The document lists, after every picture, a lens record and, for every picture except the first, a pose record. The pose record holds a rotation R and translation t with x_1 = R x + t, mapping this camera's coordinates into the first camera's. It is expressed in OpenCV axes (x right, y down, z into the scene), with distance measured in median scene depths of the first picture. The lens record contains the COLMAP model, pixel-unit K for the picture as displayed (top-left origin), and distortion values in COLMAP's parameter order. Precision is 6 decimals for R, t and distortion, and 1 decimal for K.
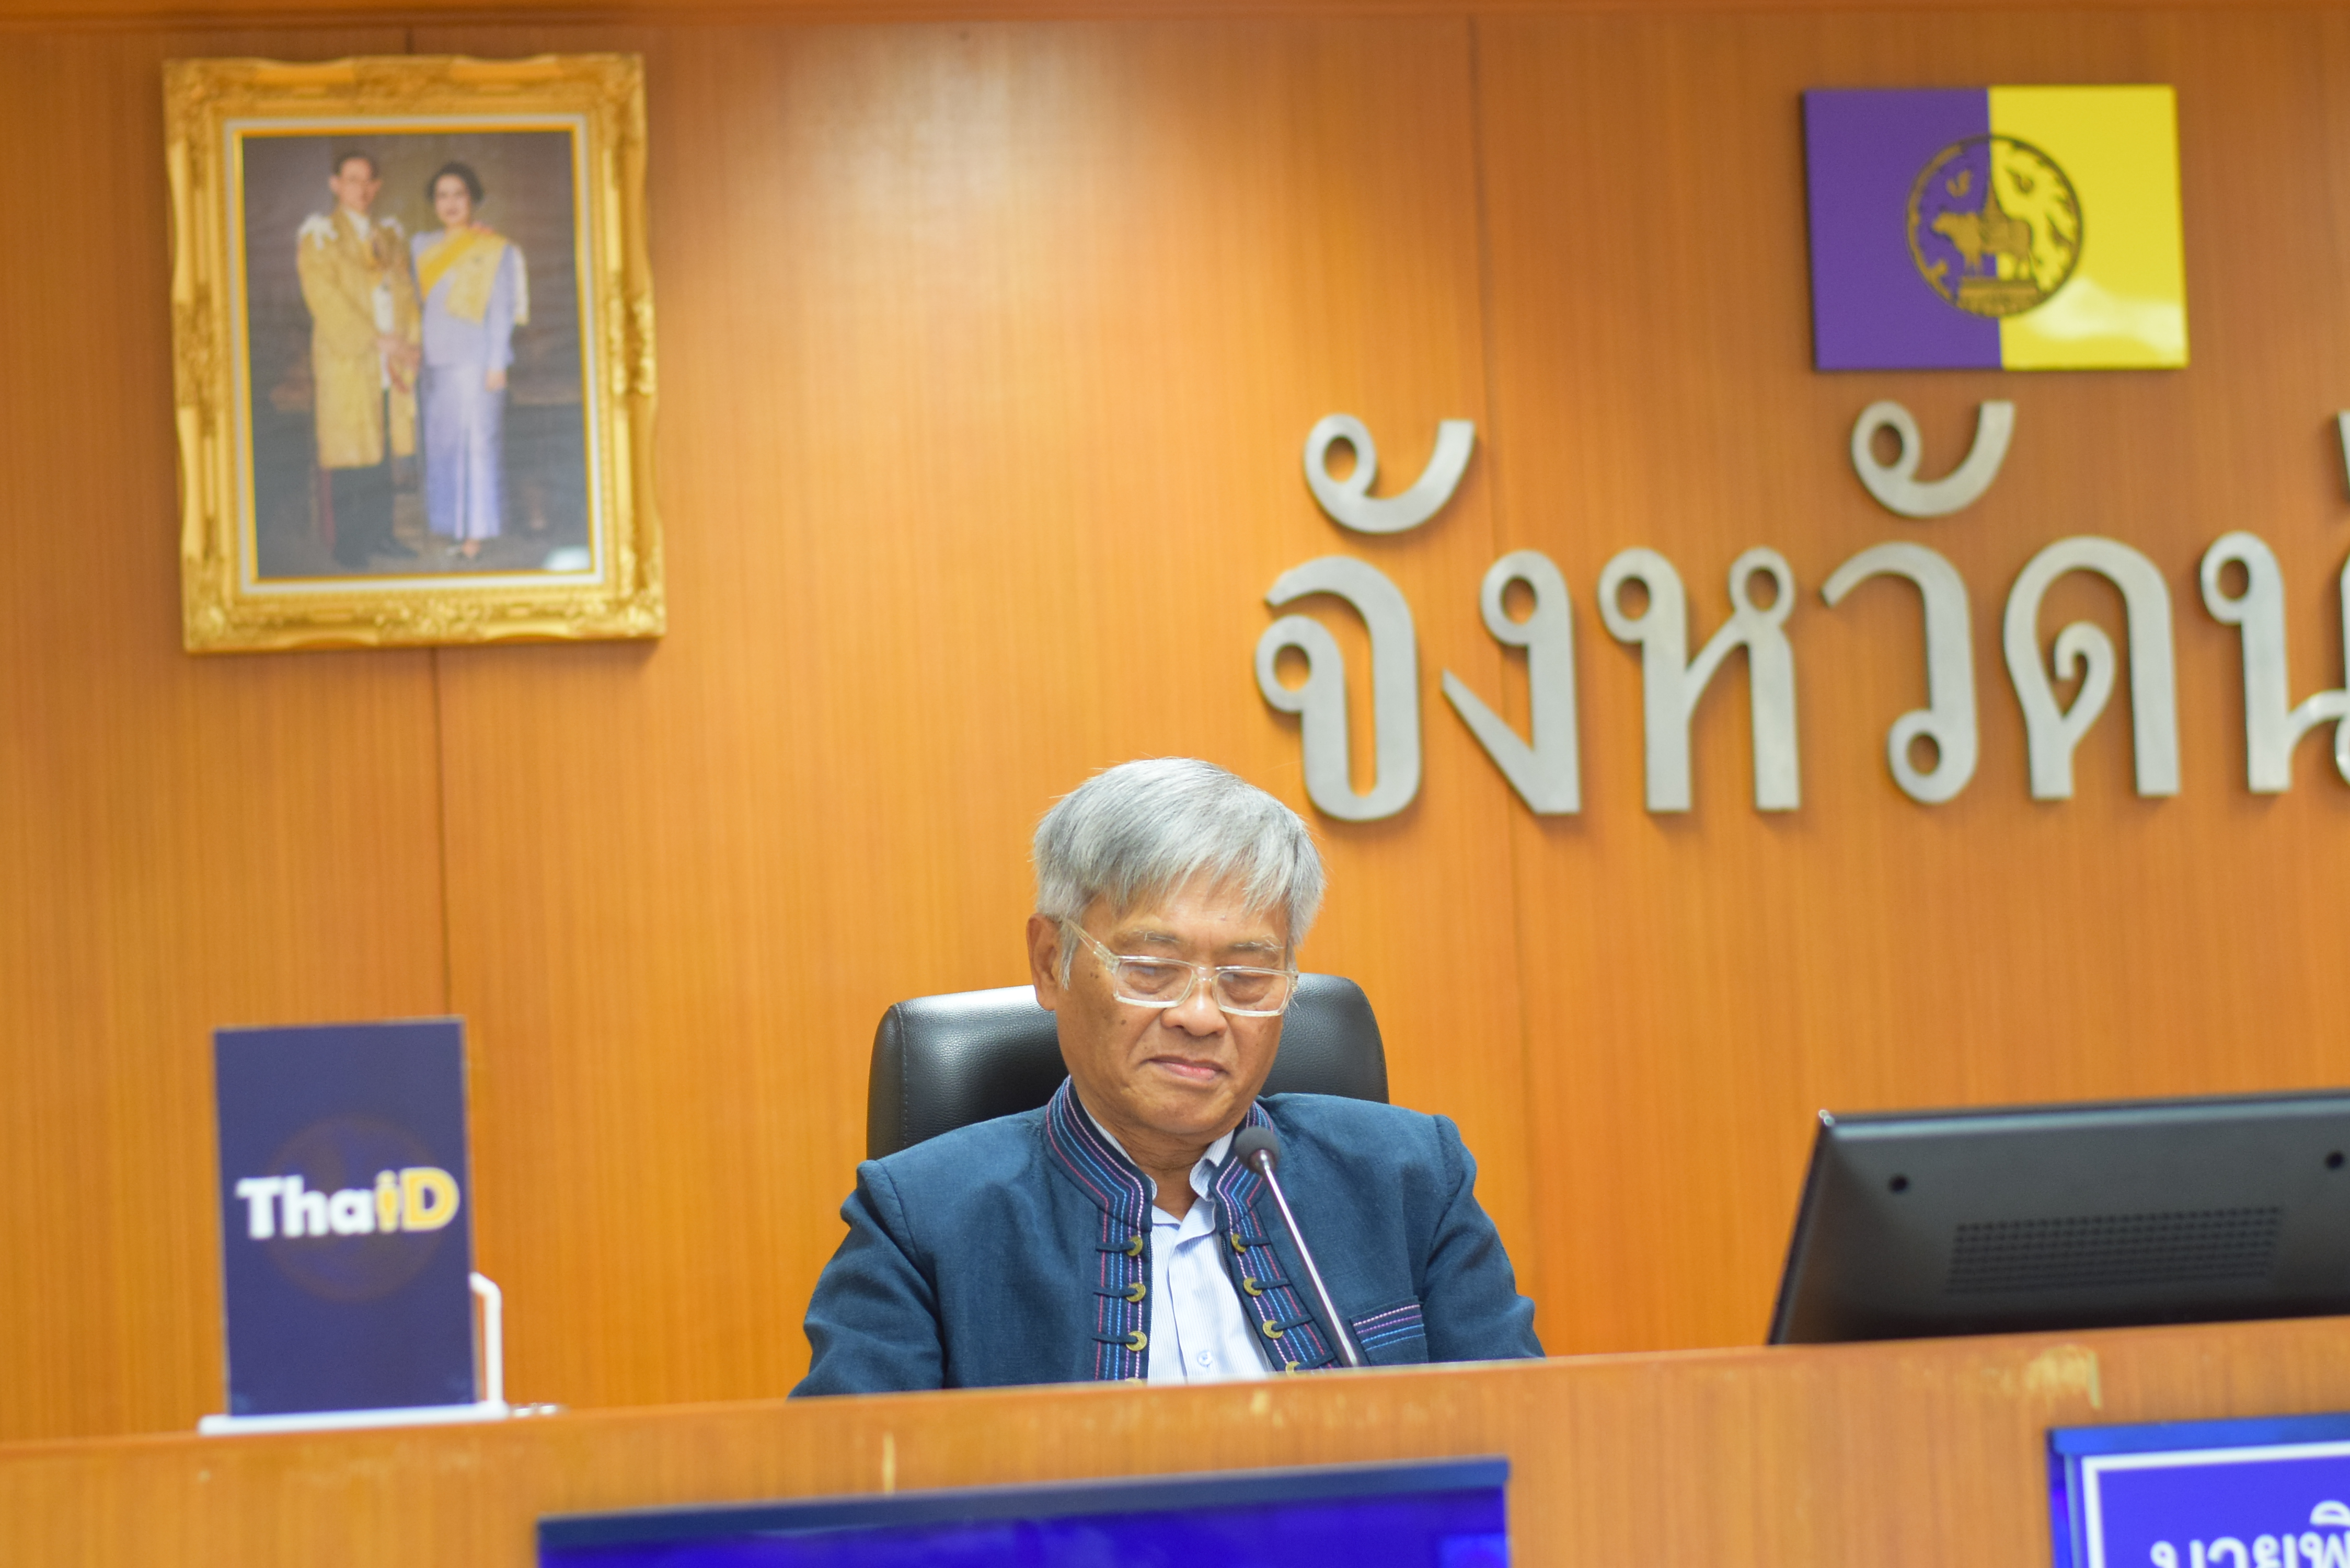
lens RADIAL K [[5213.4, 0, 1175.0], [0, 5213.4, 784.0], [0, 0, 1]] dist [-0.005173, 0.102974]
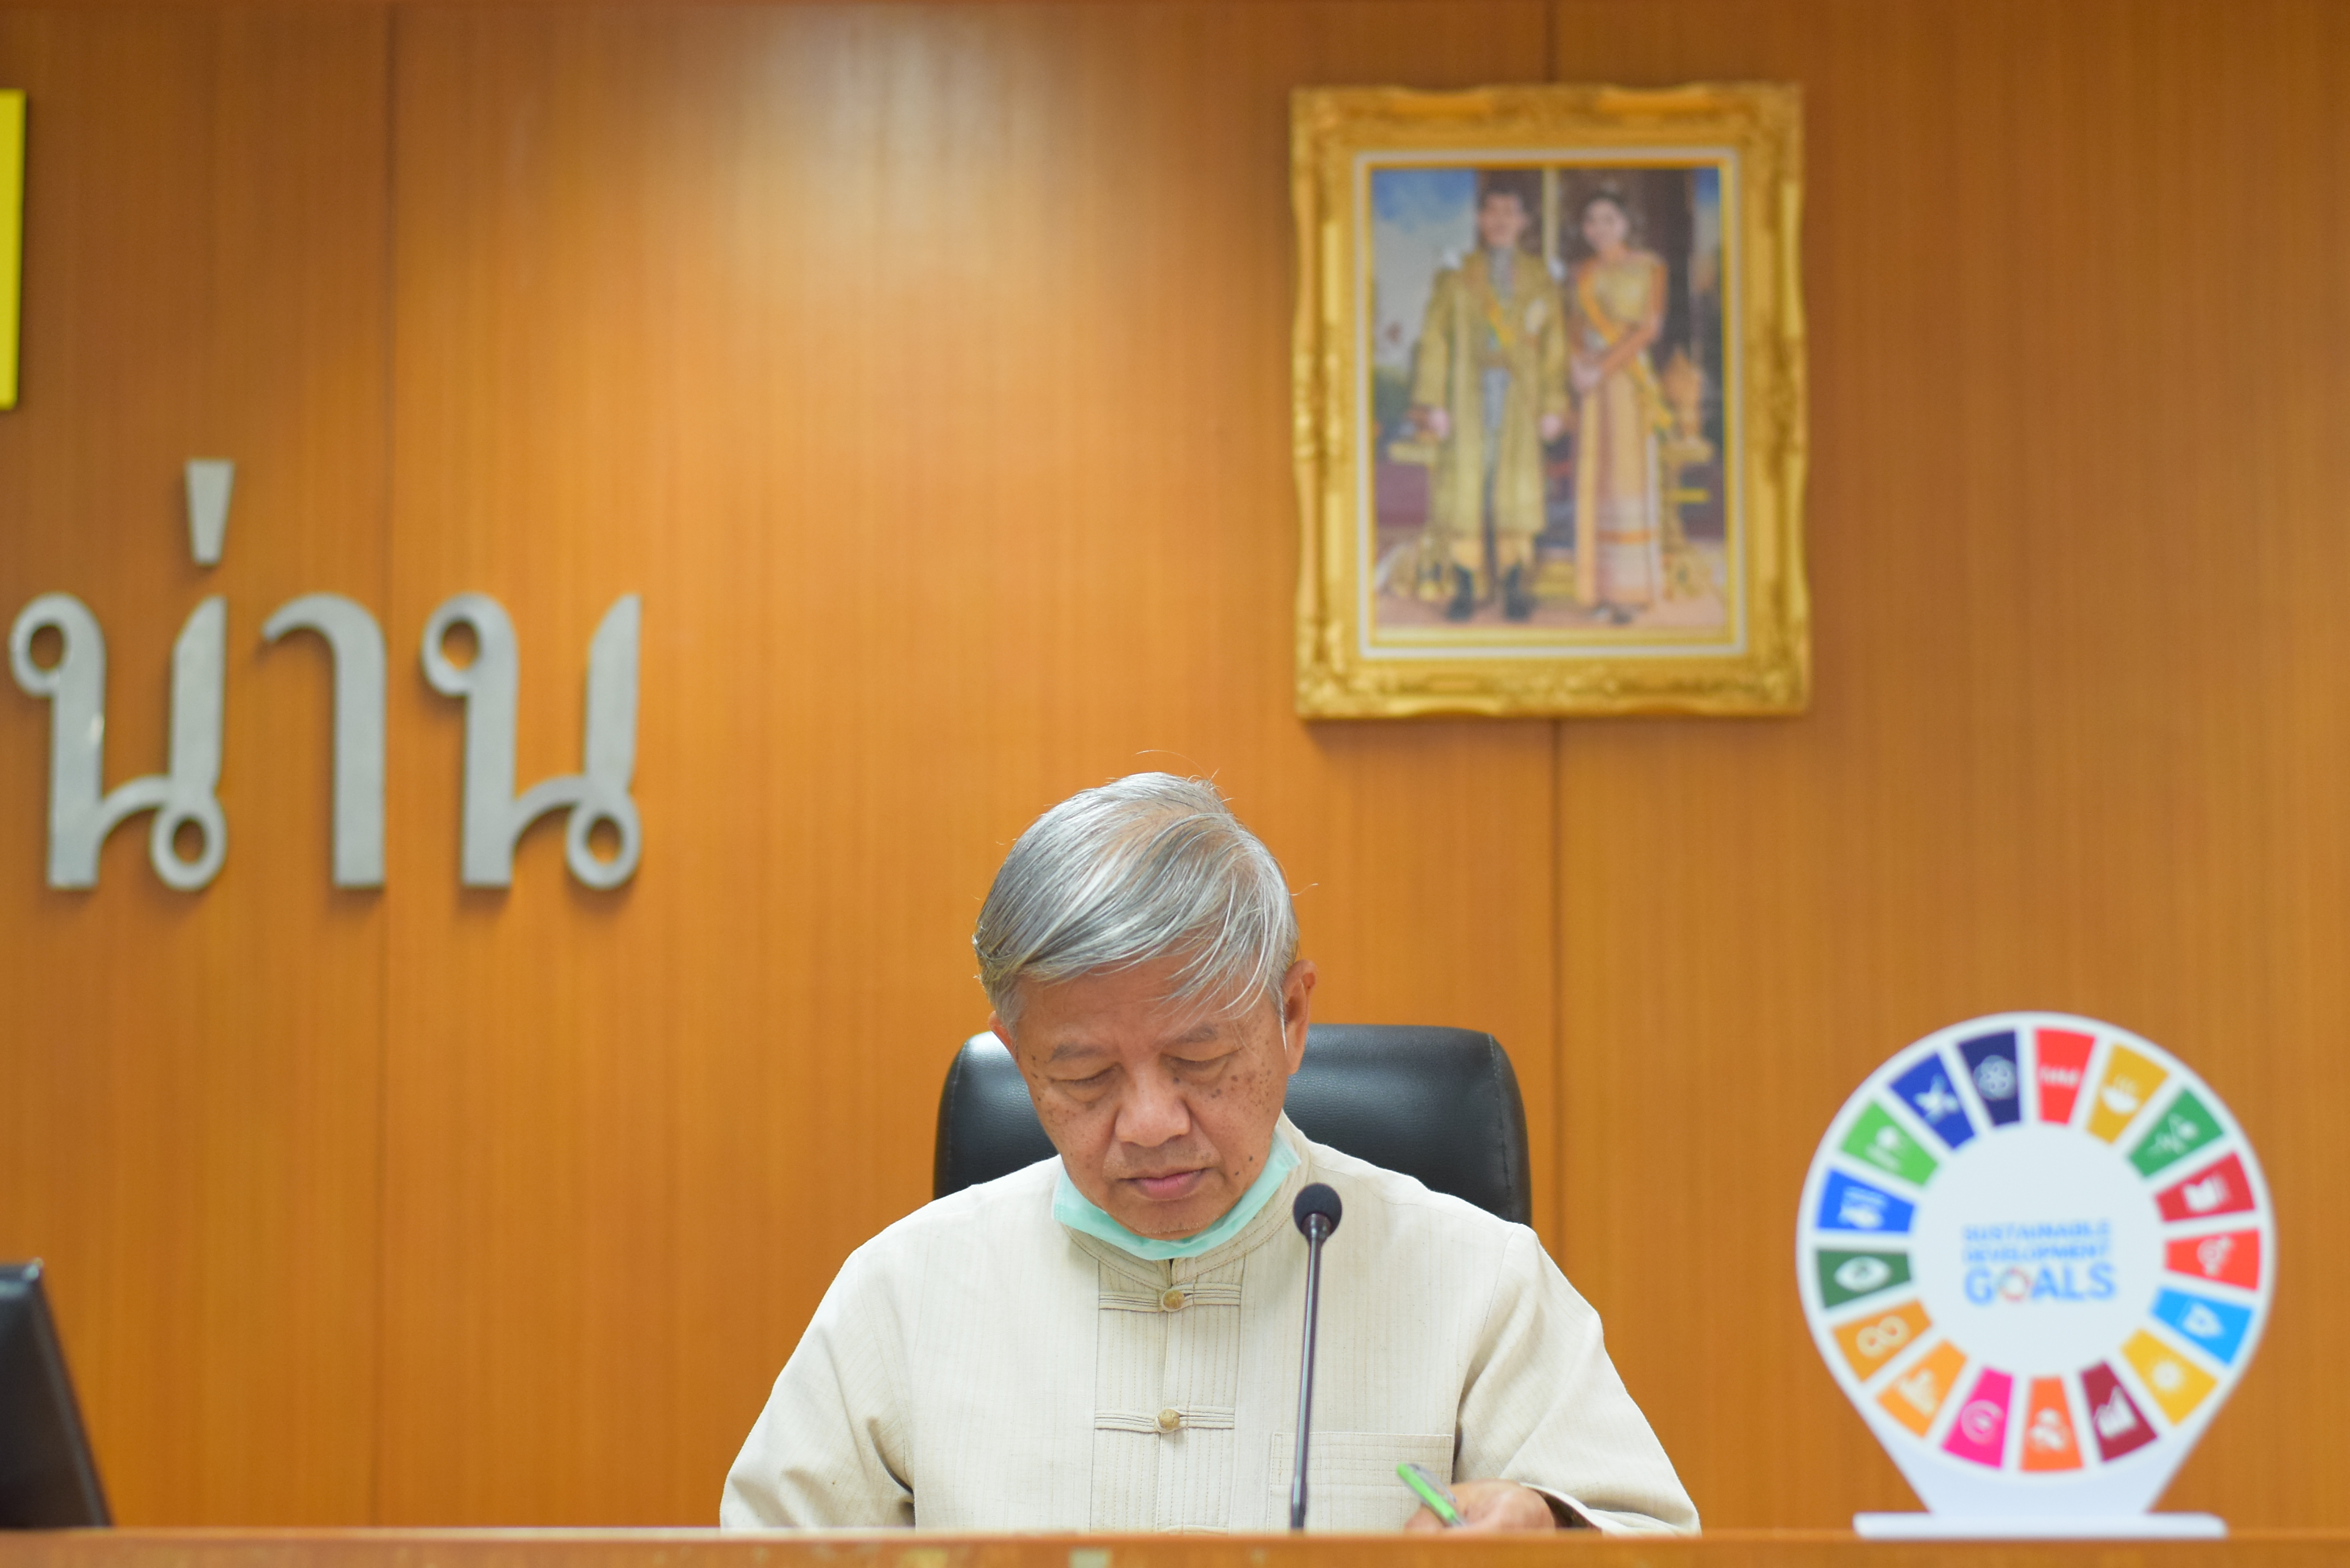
lens RADIAL K [[5213.4, 0, 1175.0], [0, 5213.4, 784.0], [0, 0, 1]] dist [-0.005173, 0.102974]
pose [[0.979524, 0.028802, -0.199256, 0.580005], [-0.030502, 0.999520, -0.005466, -0.017356], [0.199003, 0.011431, 0.979932, 0.171812]]
